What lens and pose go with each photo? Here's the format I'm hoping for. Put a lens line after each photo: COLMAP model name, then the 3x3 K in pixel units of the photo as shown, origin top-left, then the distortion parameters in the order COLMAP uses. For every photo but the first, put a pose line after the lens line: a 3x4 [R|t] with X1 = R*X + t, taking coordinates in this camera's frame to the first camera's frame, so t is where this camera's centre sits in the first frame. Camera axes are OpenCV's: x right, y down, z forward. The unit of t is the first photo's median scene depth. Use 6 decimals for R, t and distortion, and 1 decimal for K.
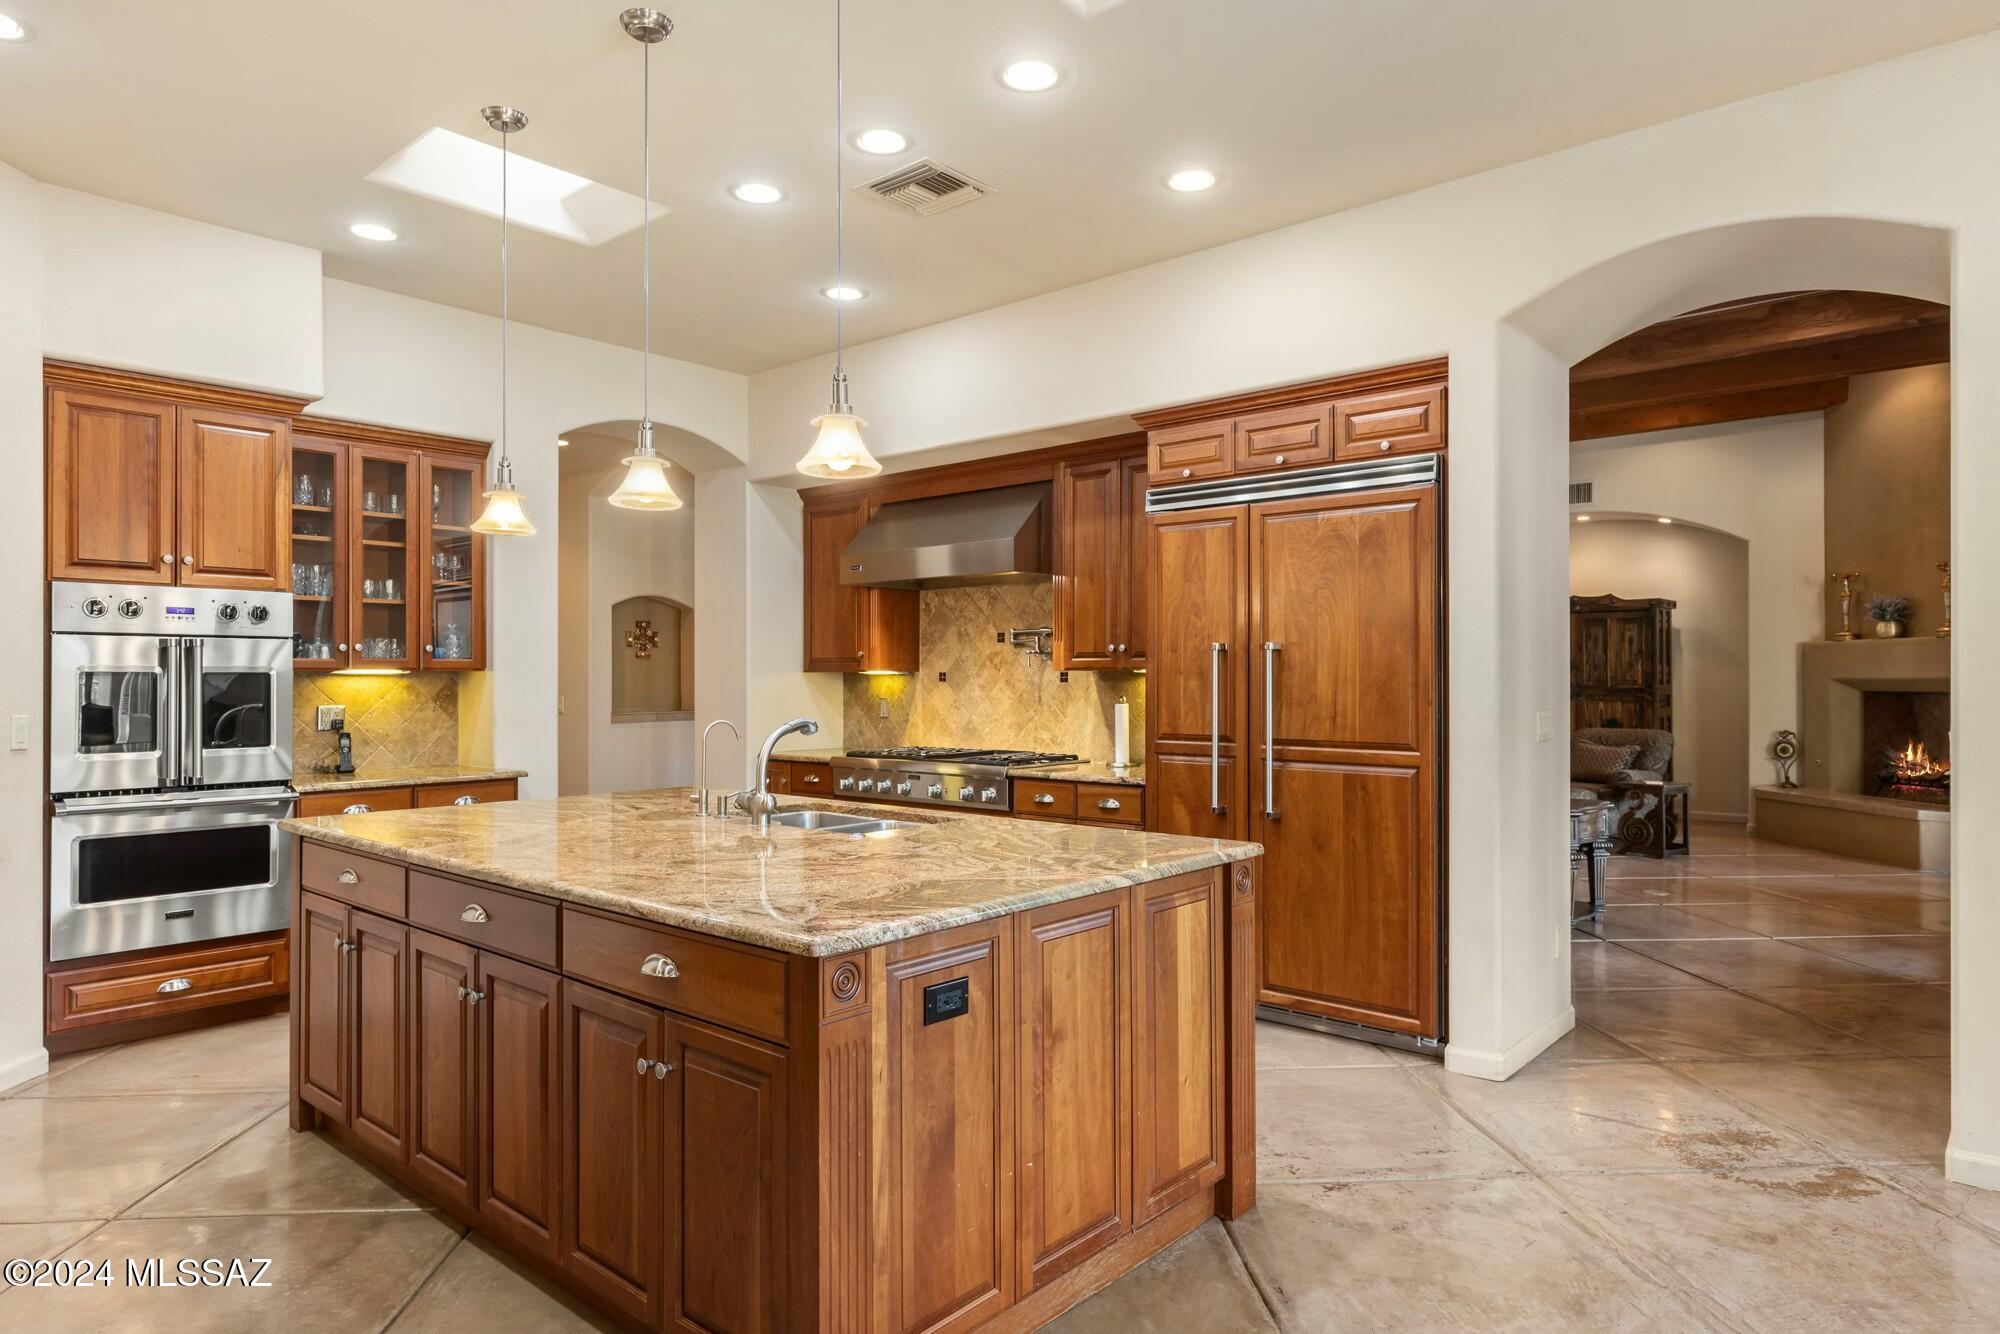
lens RADIAL K [[1187.1, 0, 988.6], [0, 1187.1, 679.5], [0, 0, 1]] dist [0.010423, 0.000353]
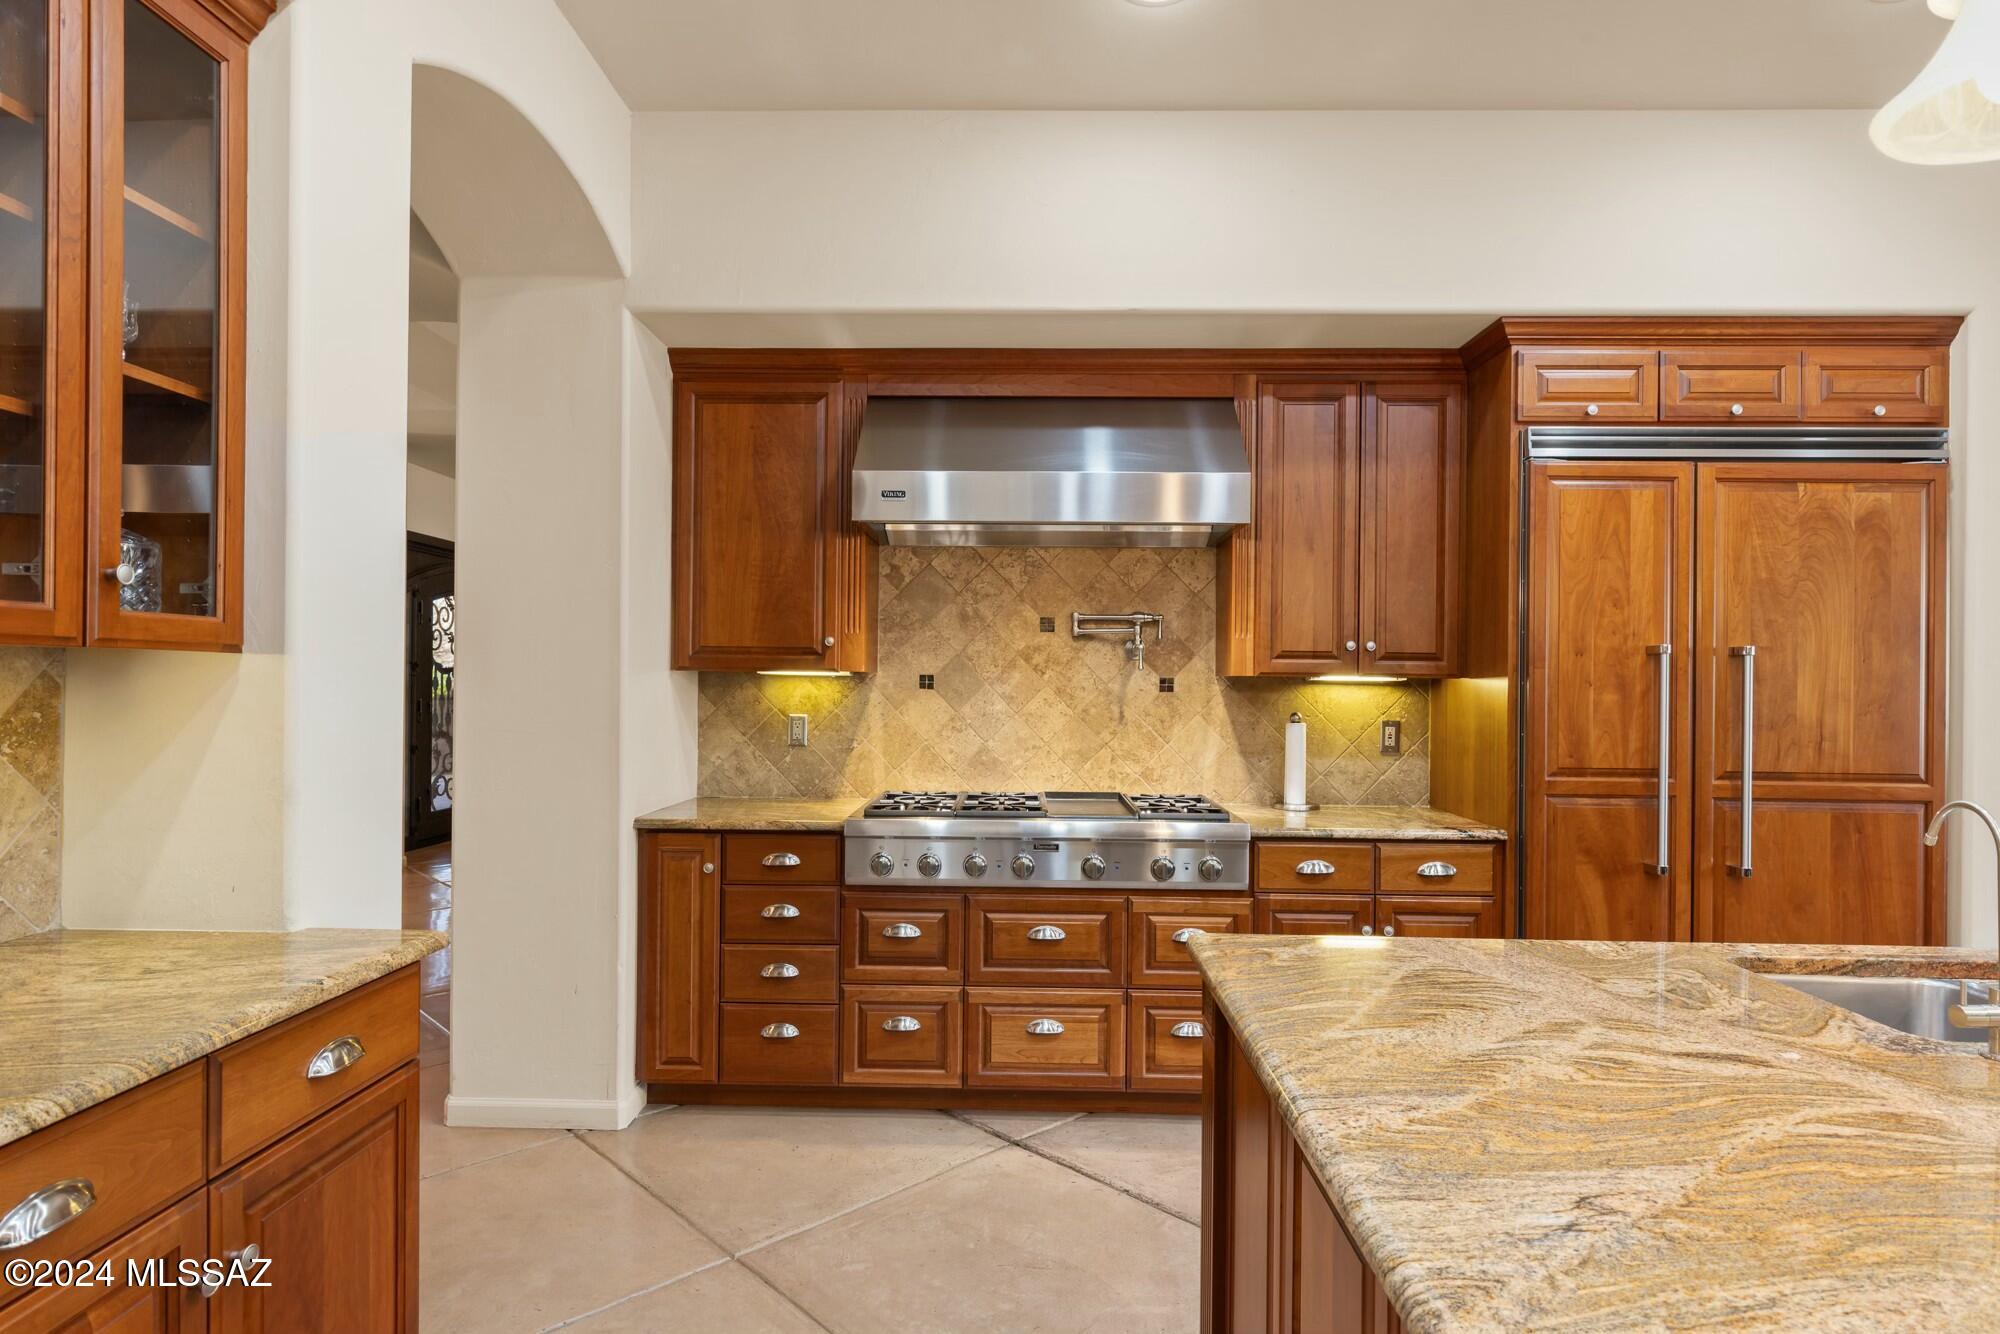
lens RADIAL K [[1090.9, 0, 992.5], [0, 1090.9, 684.6], [0, 0, 1]] dist [0.002397, -0.000100]
pose [[0.762274, 0.008962, 0.647192, -0.585389], [-0.010718, 0.999942, -0.001223, -0.000273], [-0.647166, -0.006004, 0.762326, 0.775682]]
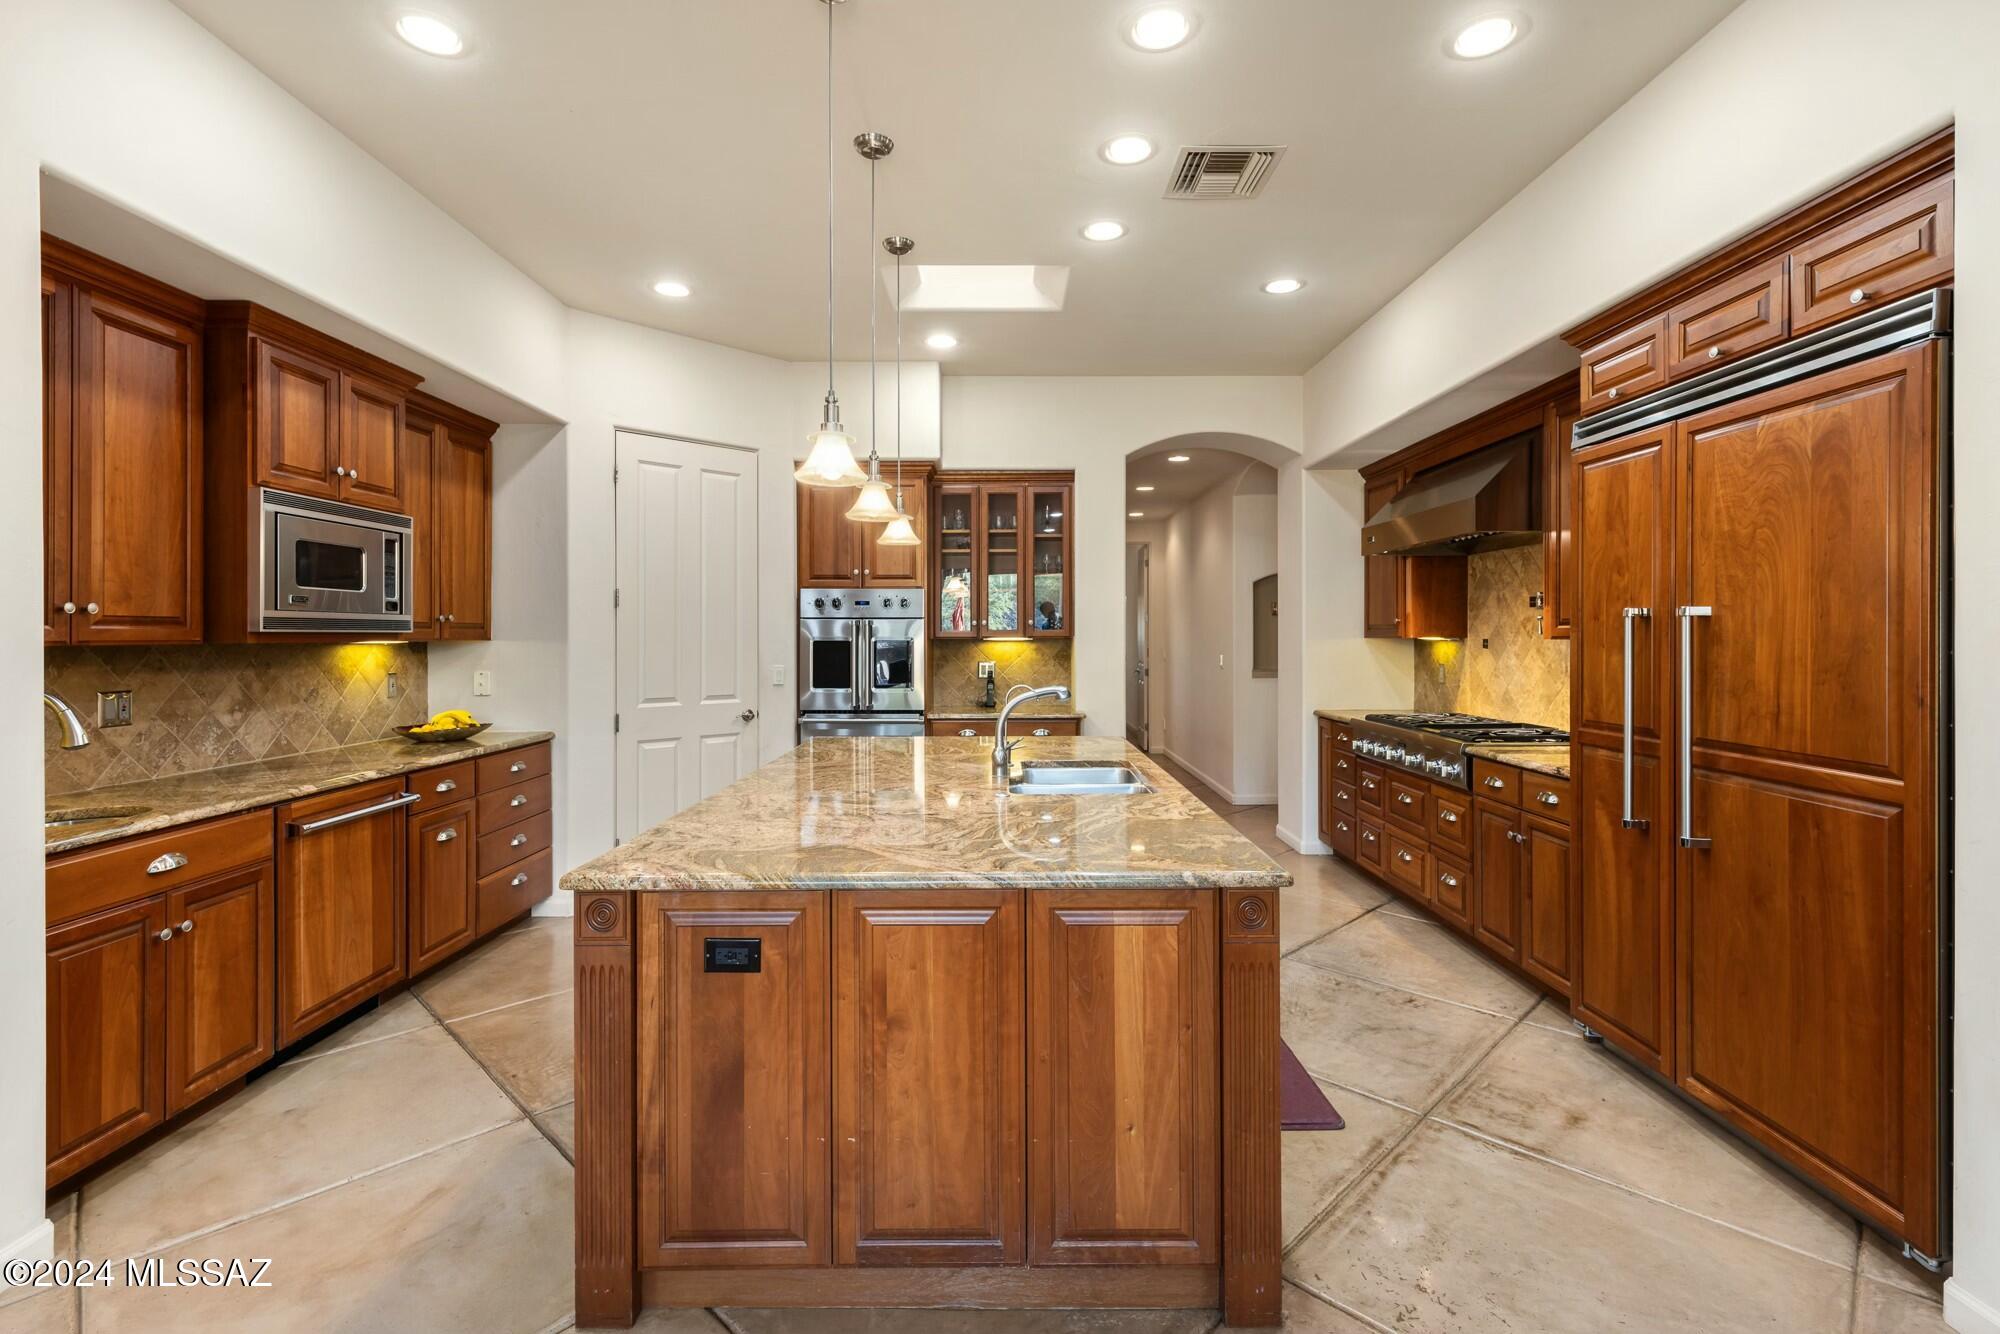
lens RADIAL K [[913.1, 0, 991.9], [0, 913.1, 637.2], [0, 0, 1]] dist [0.009416, -0.002484]
pose [[0.662978, 0.001420, -0.748638, 0.374167], [0.000361, 0.999997, 0.002216, -0.013533], [0.748639, -0.001740, 0.662976, 0.303027]]
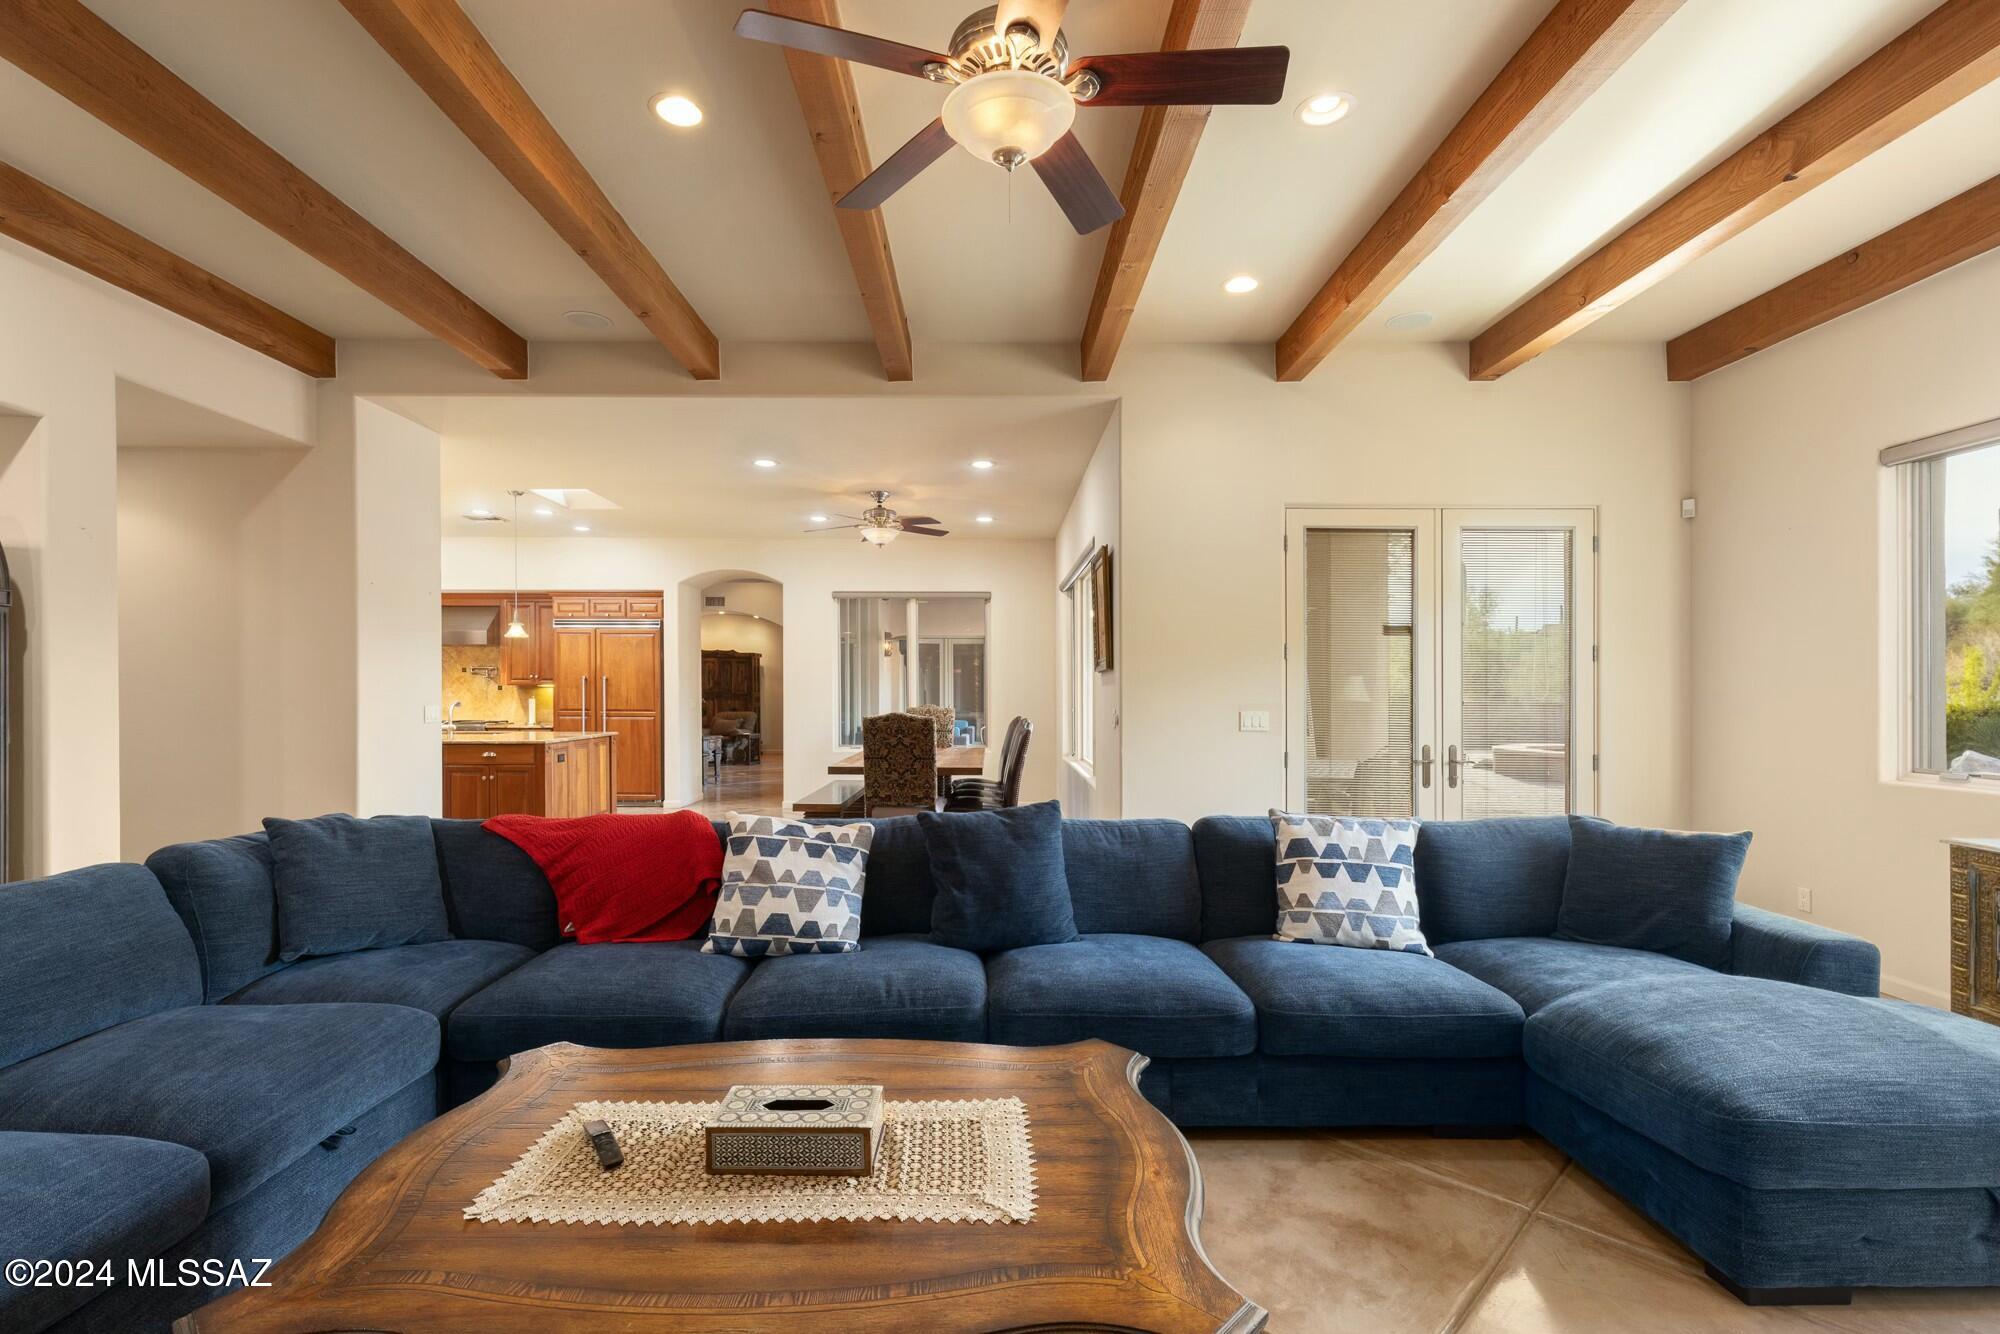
lens RADIAL K [[913.1, 0, 989.4], [0, 913.1, 703.9], [0, 0, 1]] dist [0.009416, -0.002484]
pose [[0.749275, -0.007874, 0.662213, -0.553734], [-0.002624, 0.999886, 0.014859, 0.000071], [-0.662254, -0.012871, 0.749169, -1.344301]]
